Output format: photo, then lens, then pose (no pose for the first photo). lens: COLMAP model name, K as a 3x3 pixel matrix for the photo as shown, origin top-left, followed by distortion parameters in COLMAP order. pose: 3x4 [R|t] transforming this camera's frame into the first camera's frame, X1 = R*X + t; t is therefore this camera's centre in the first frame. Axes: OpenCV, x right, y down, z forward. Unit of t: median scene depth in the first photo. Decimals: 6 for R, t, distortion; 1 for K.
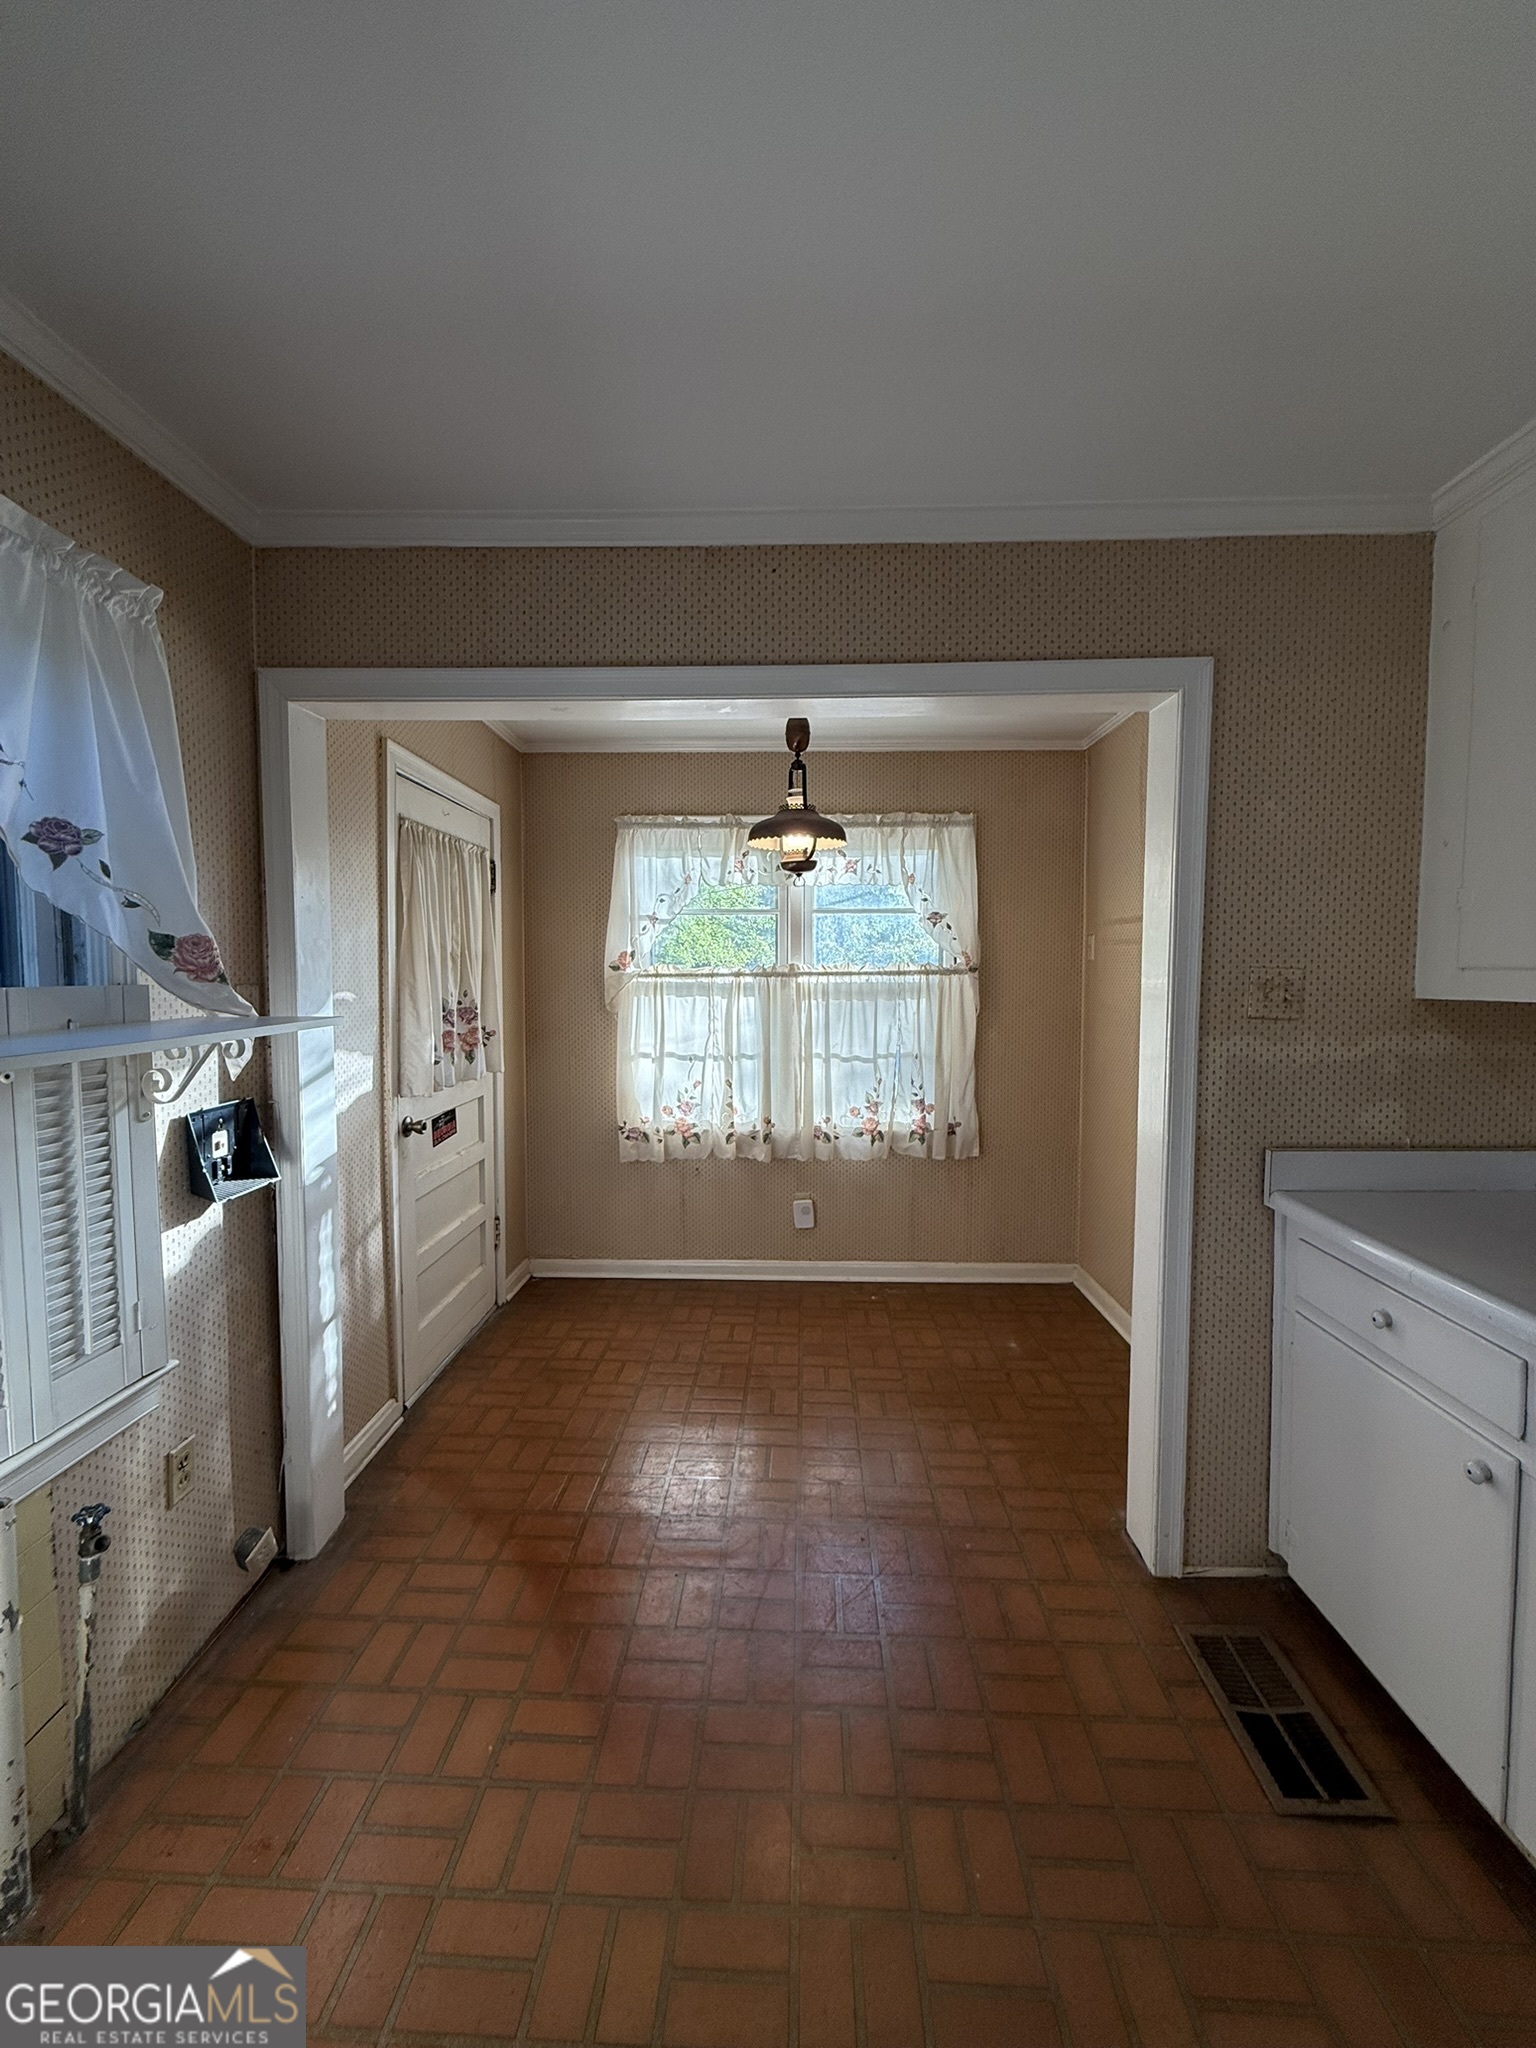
lens RADIAL K [[814.3, 0, 759.2], [0, 814.3, 1012.8], [0, 0, 1]] dist [-0.000861, 0.000294]
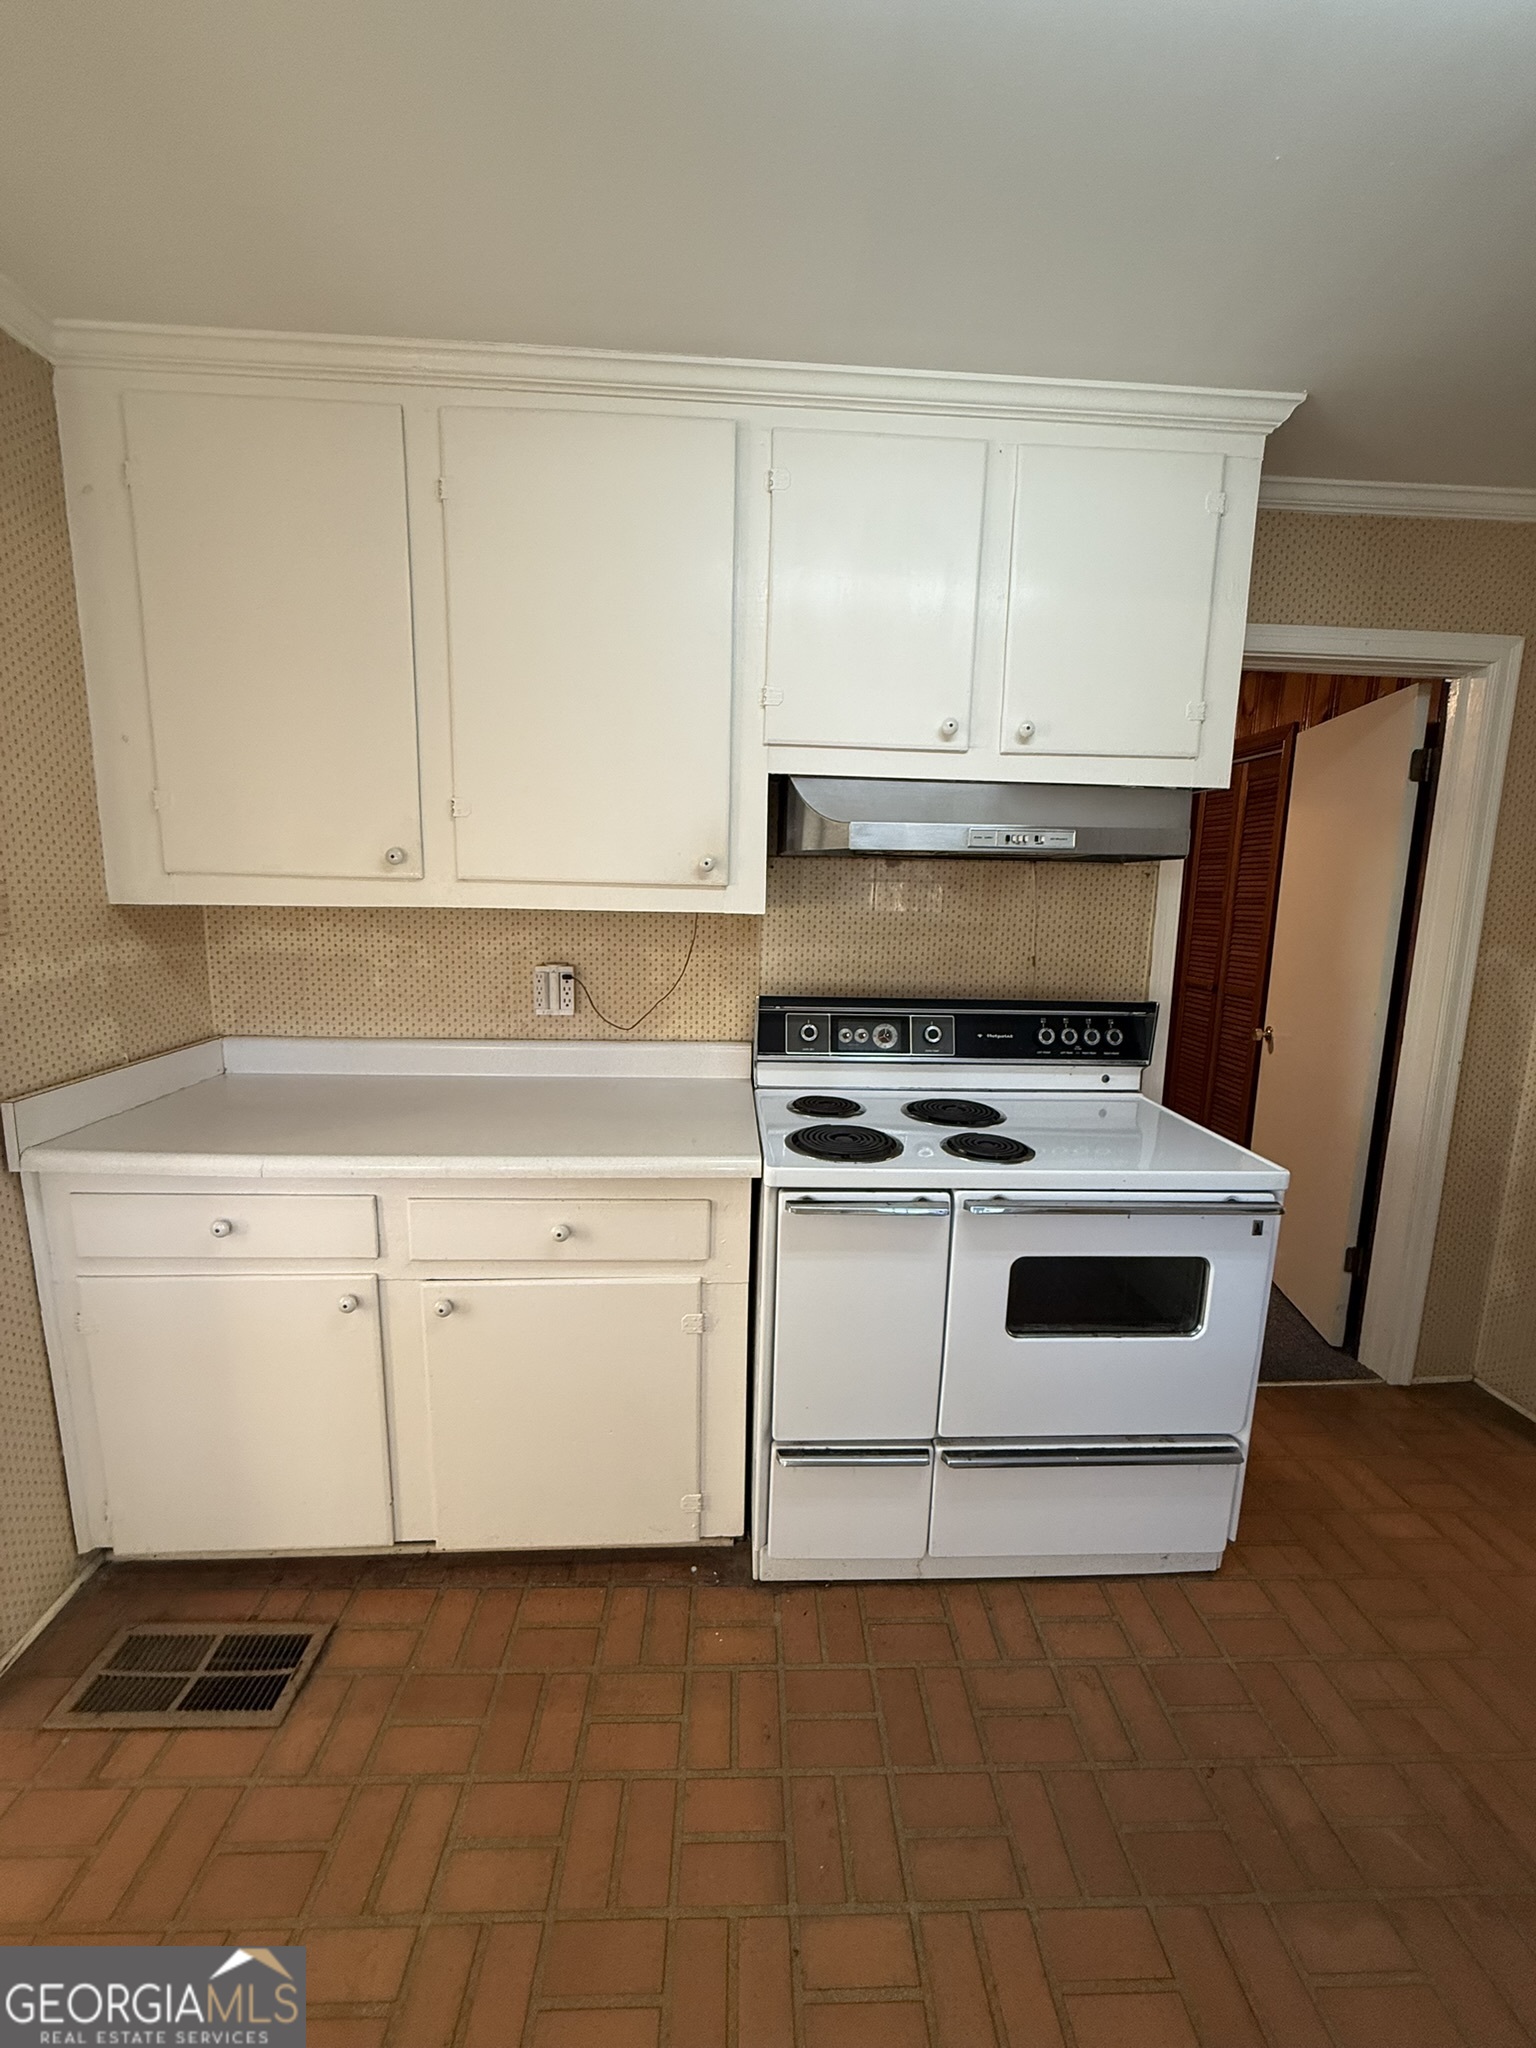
lens RADIAL K [[814.3, 0, 782.9], [0, 814.3, 1016.7], [0, 0, 1]] dist [-0.000861, 0.000294]
pose [[-0.092566, -0.157054, 0.983242, -0.246615], [0.030728, 0.986561, 0.160477, -0.020202], [-0.995232, 0.045068, -0.086496, 0.387419]]
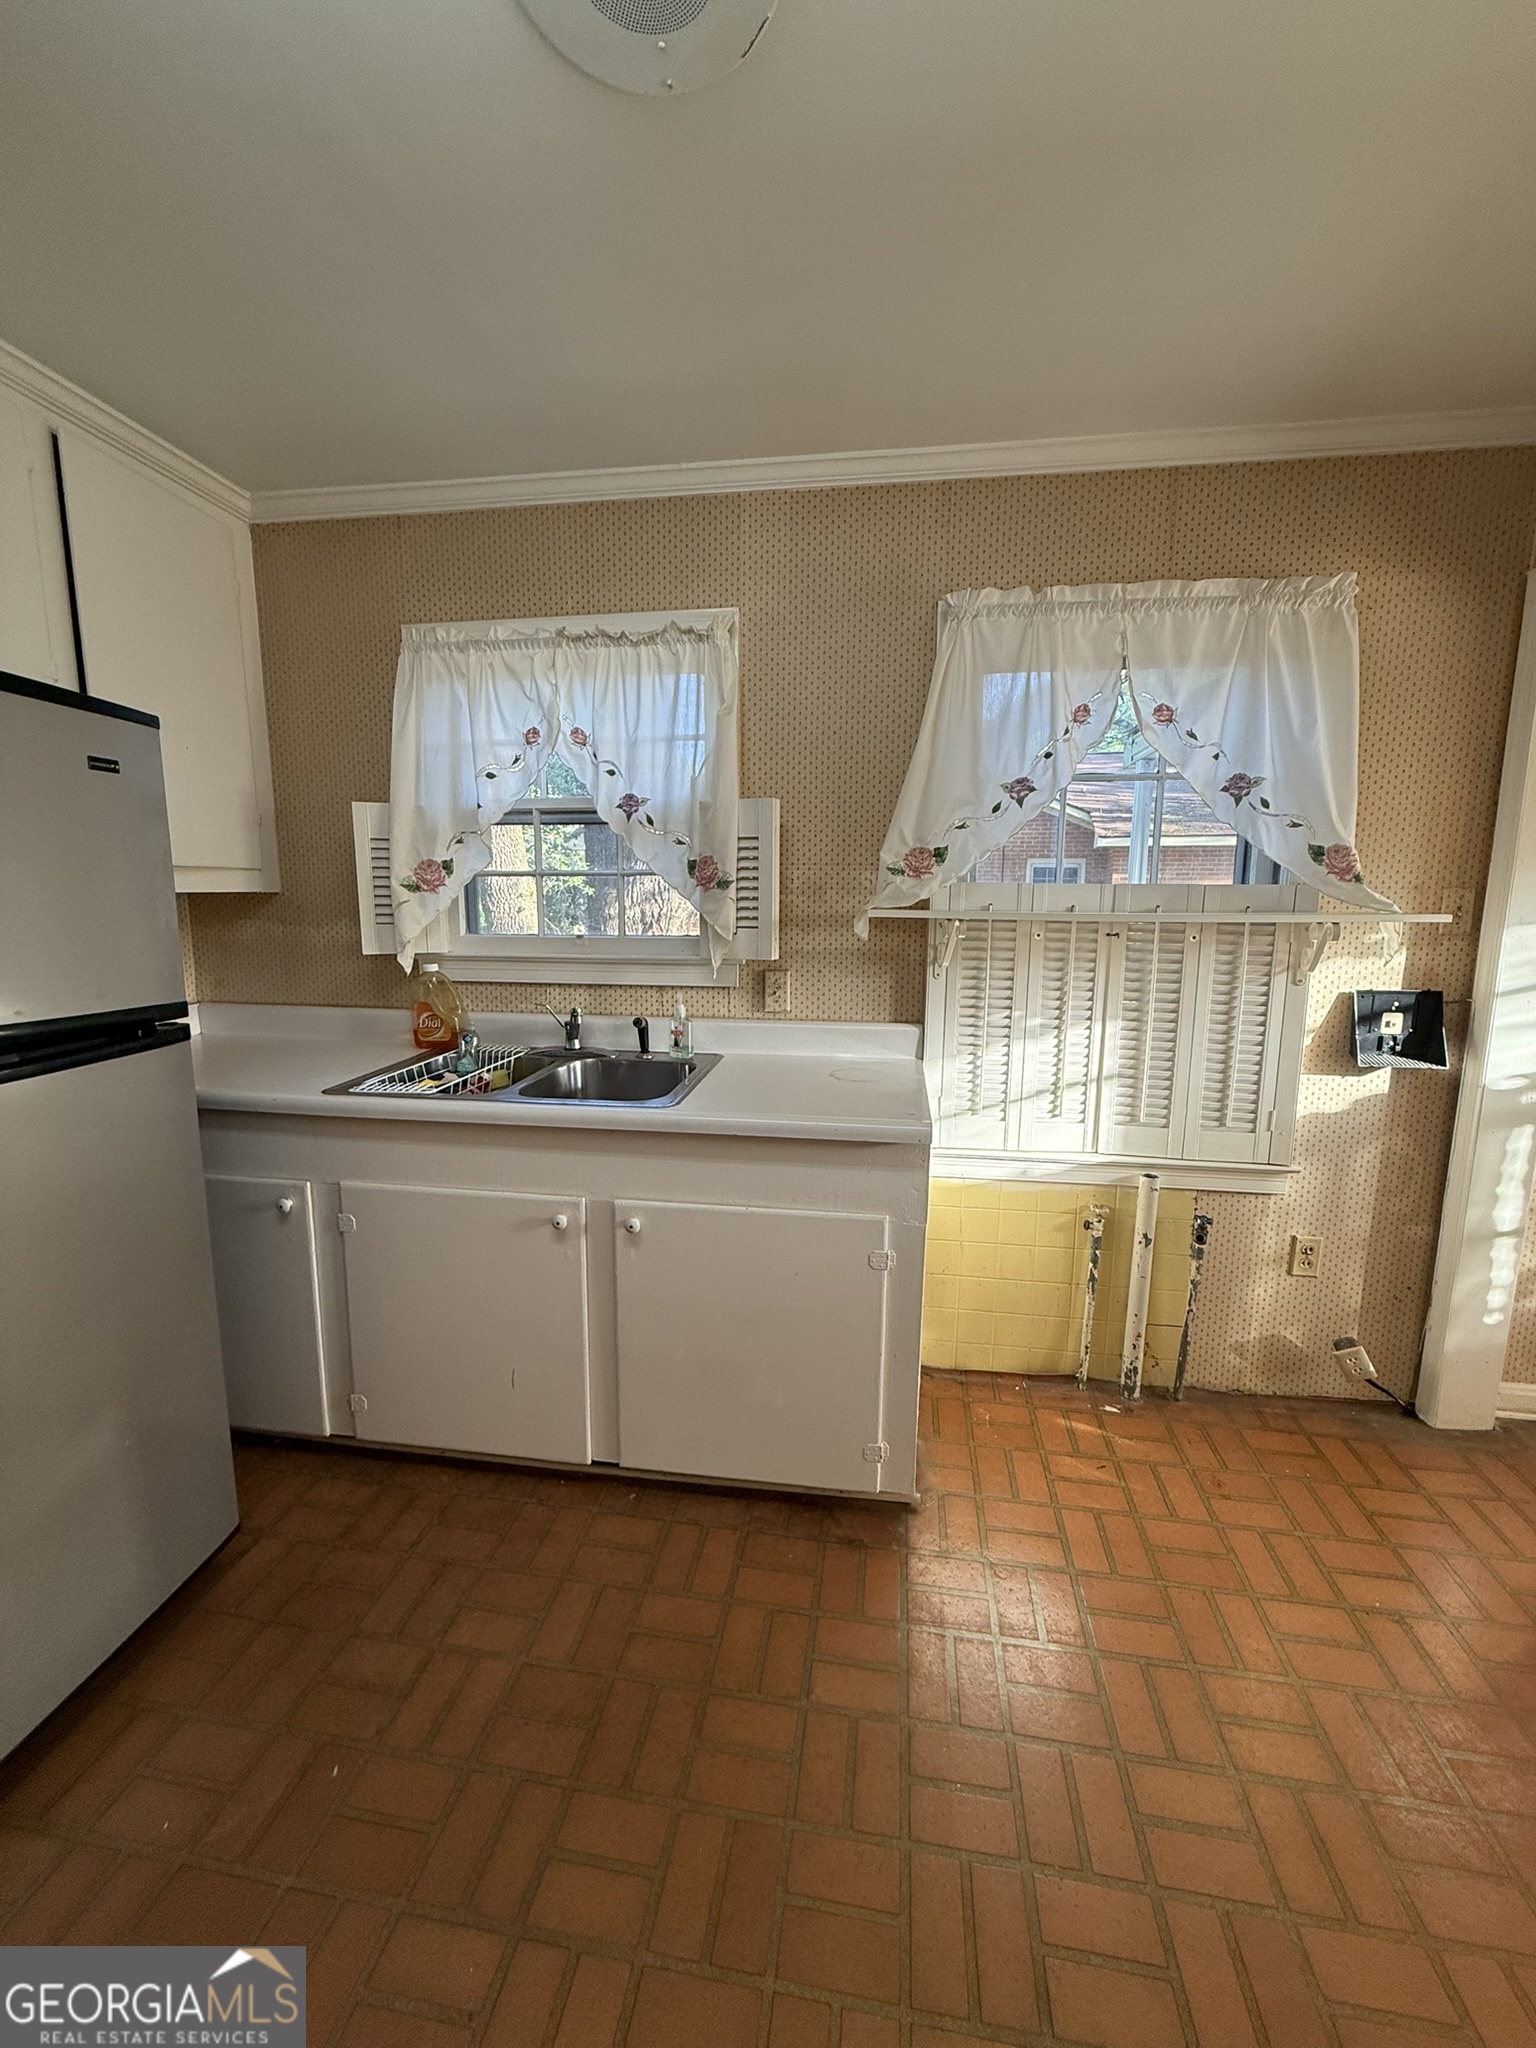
lens RADIAL K [[814.3, 0, 748.1], [0, 814.3, 1019.1], [0, 0, 1]] dist [-0.000861, 0.000294]
pose [[-0.141696, 0.149903, -0.978494, 0.698184], [-0.058635, 0.985461, 0.159462, 0.024068], [0.988172, 0.079970, -0.130846, 0.256917]]
